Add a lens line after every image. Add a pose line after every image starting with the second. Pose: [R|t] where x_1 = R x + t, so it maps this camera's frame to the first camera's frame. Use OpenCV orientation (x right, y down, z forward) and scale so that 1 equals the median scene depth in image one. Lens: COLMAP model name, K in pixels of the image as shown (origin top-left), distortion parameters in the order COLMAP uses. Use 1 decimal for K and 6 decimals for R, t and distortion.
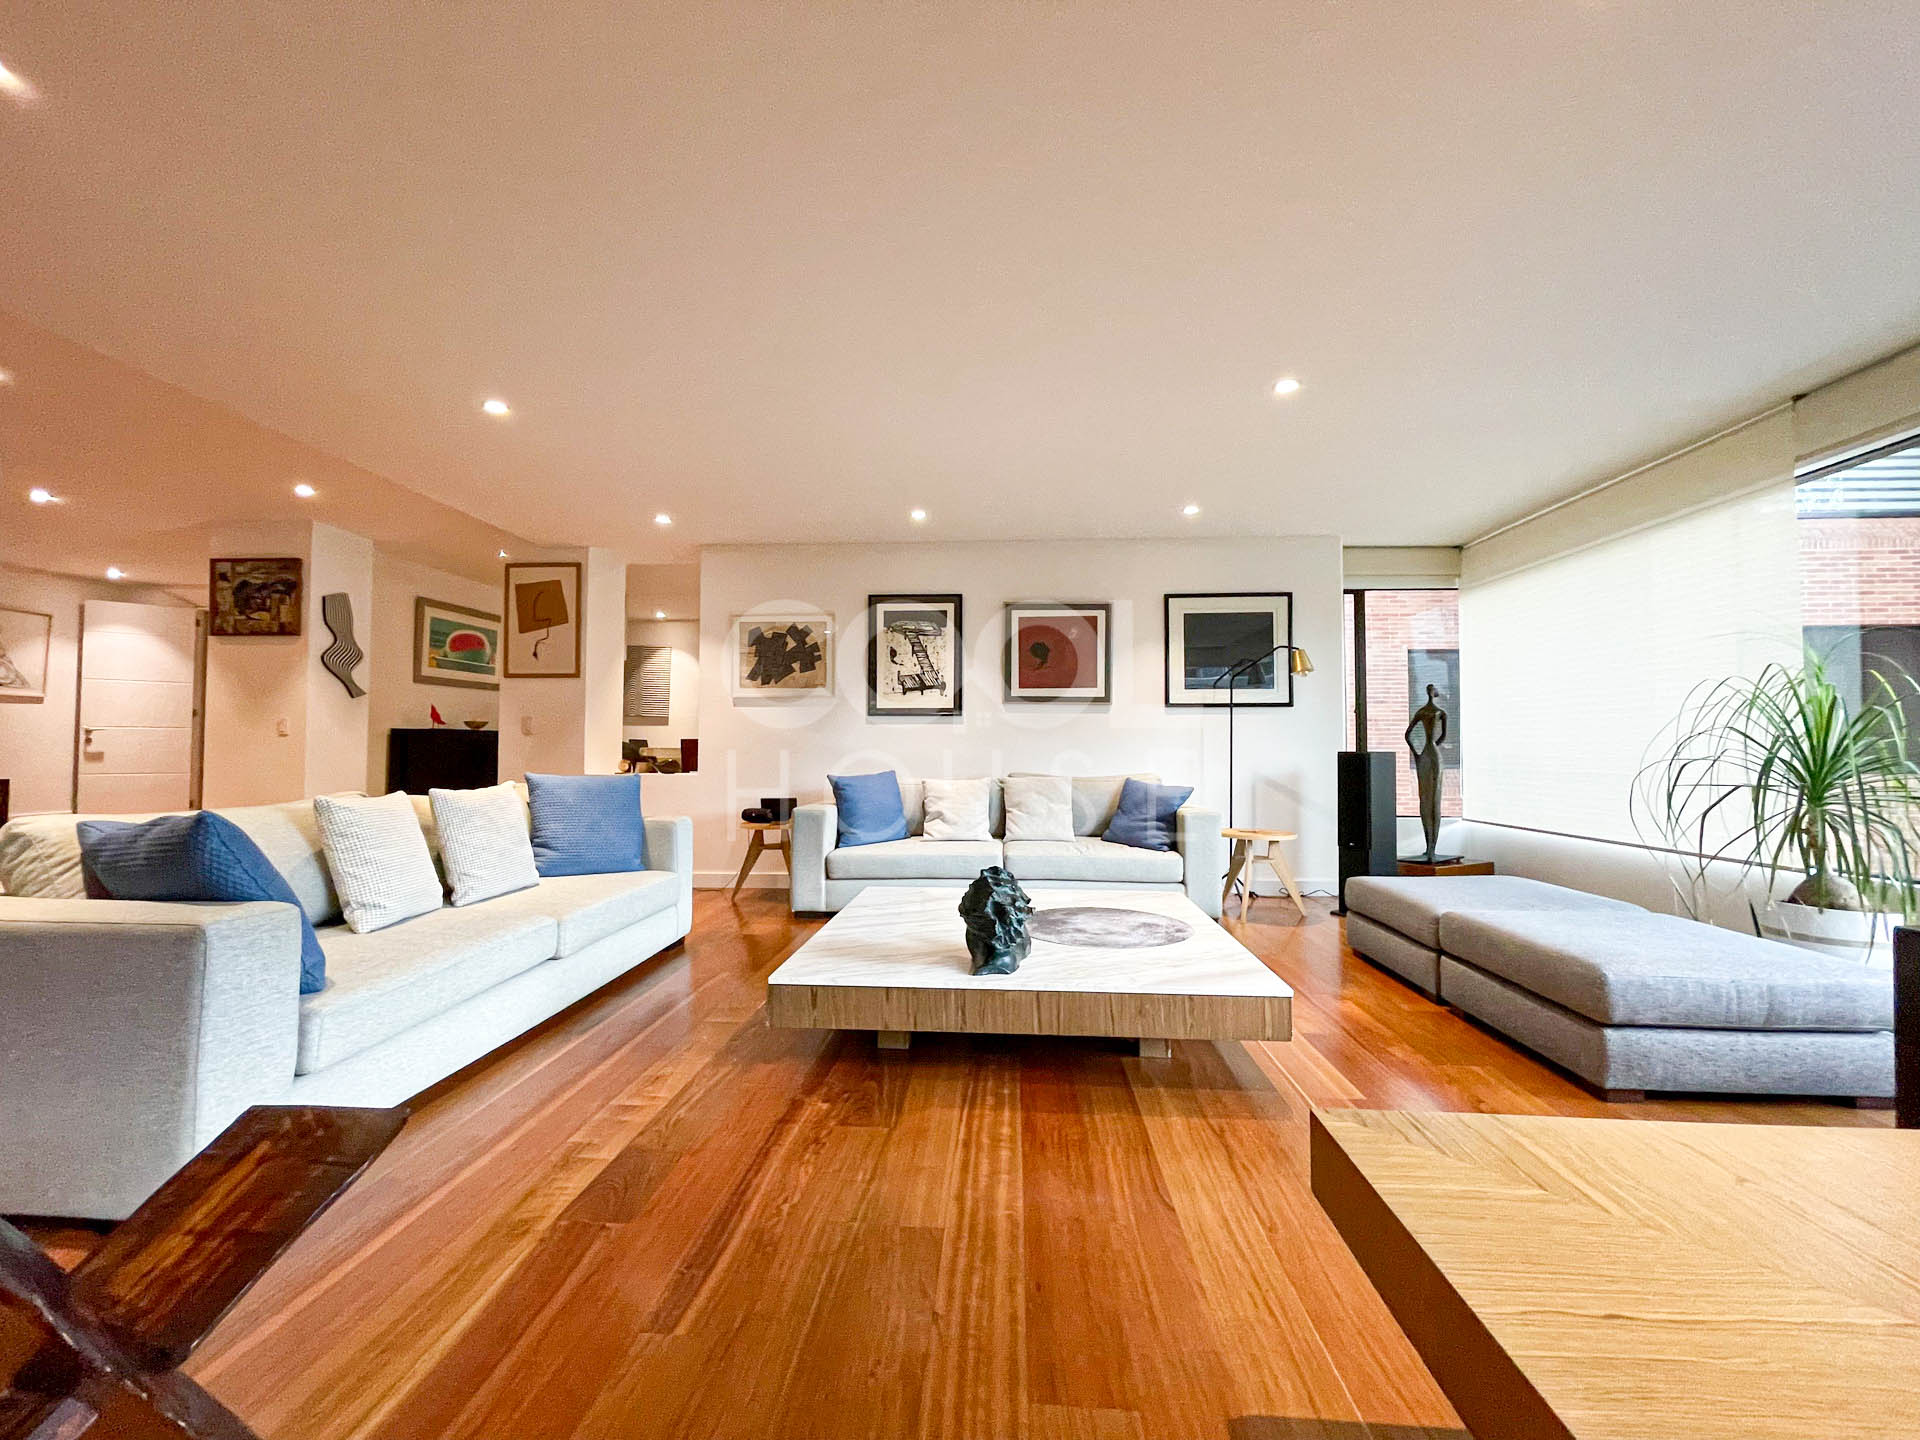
lens RADIAL K [[772.0, 0, 954.9], [0, 772.0, 721.3], [0, 0, 1]] dist [0.007674, -0.000237]
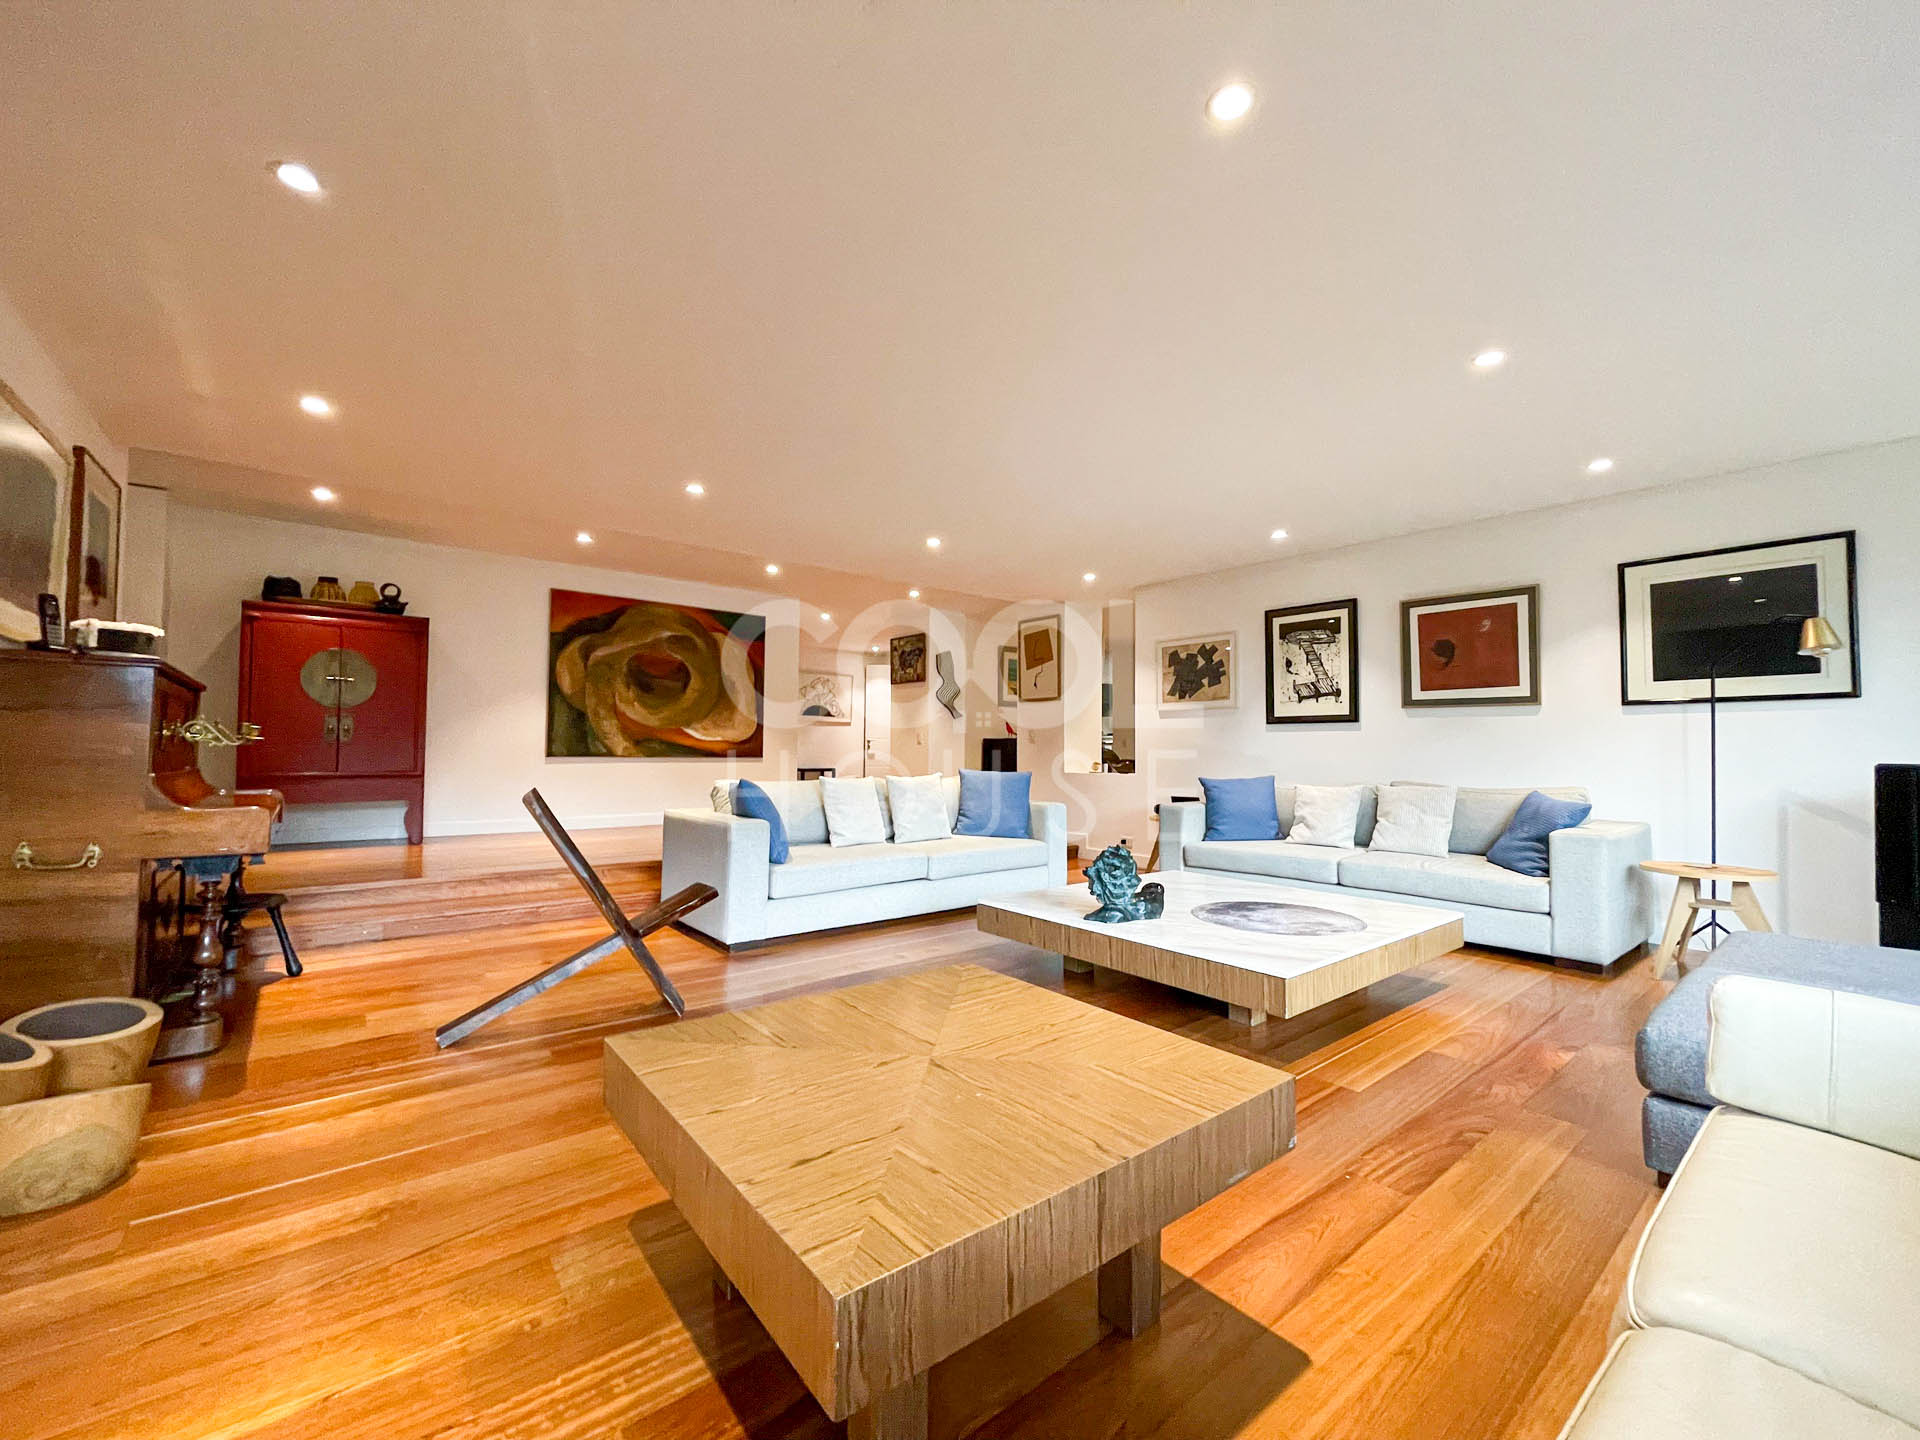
lens RADIAL K [[767.3, 0, 954.9], [0, 767.3, 724.7], [0, 0, 1]] dist [-0.001895, -0.000311]
pose [[0.687166, -0.021475, -0.726183, 0.362800], [0.020437, 0.999739, -0.010225, -0.004197], [0.726213, -0.007814, 0.687425, -0.042896]]
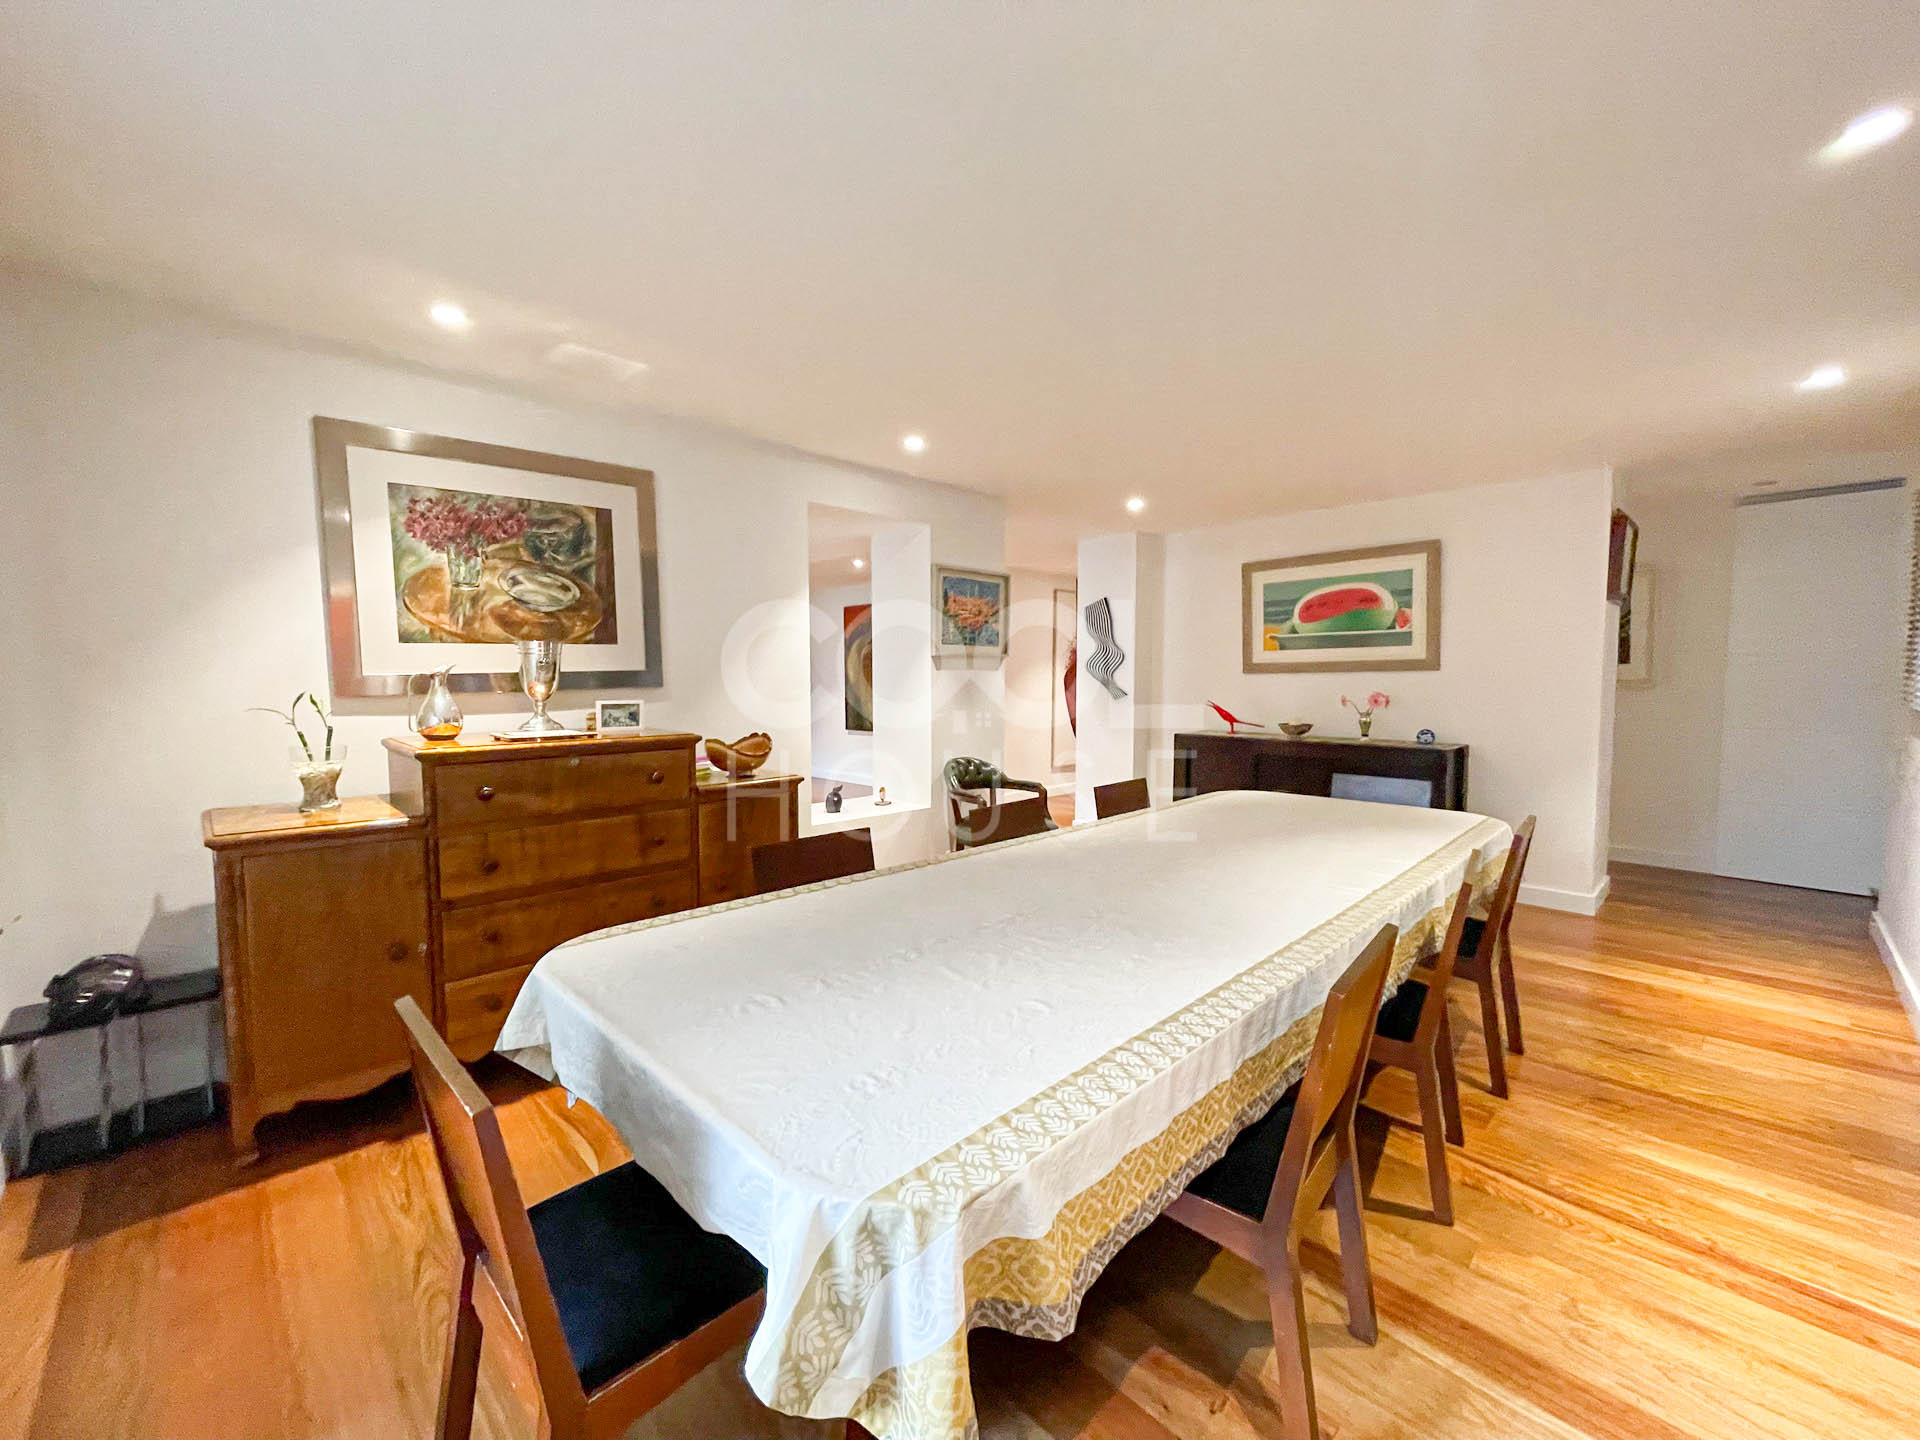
lens RADIAL K [[767.3, 0, 954.9], [0, 767.3, 724.7], [0, 0, 1]] dist [-0.001895, -0.000311]
pose [[-0.665142, 0.044382, -0.745397, 0.118782], [0.028392, 0.999013, 0.034148, -0.042766], [0.746177, 0.001550, -0.665746, 1.704967]]
